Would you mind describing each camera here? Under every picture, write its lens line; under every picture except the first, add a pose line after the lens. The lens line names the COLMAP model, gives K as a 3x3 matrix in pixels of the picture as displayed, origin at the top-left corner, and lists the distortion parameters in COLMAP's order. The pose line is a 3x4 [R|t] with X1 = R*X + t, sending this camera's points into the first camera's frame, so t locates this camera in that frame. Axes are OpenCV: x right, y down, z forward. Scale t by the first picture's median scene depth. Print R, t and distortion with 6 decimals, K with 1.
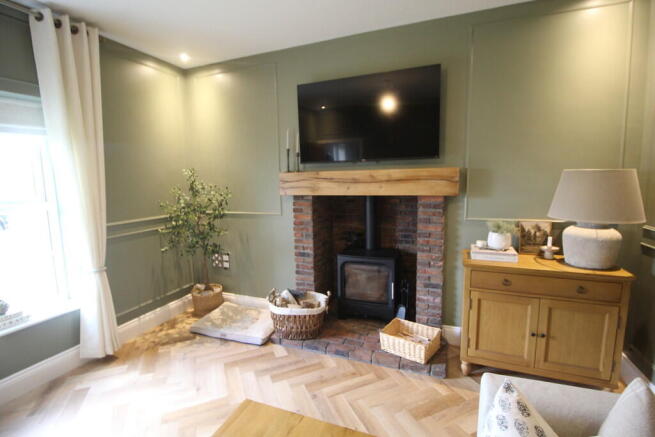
lens RADIAL K [[305.5, 0, 326.3], [0, 305.5, 214.5], [0, 0, 1]] dist [0.003809, -0.013825]
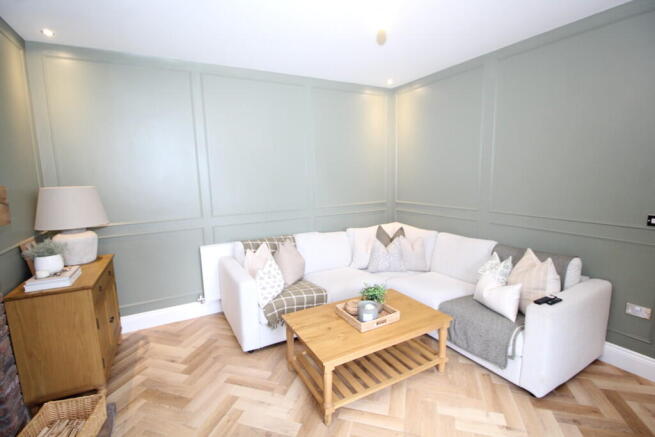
lens RADIAL K [[288.0, 0, 325.3], [0, 288.0, 229.5], [0, 0, 1]] dist [0.001569, -0.010655]
pose [[-0.764006, -0.078944, 0.640362, -0.506225], [0.110369, 0.961868, 0.250259, -0.115035], [-0.635700, 0.261875, -0.726159, 0.885516]]
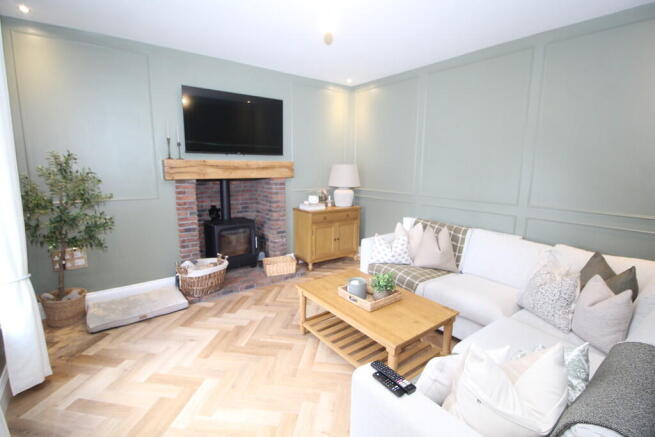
lens RADIAL K [[305.5, 0, 326.3], [0, 305.5, 214.5], [0, 0, 1]] dist [0.003809, -0.013825]
pose [[0.518065, -0.118732, 0.847060, -0.888161], [0.075001, 0.992810, 0.093291, 0.001922], [-0.852047, 0.015199, 0.523245, -0.077207]]
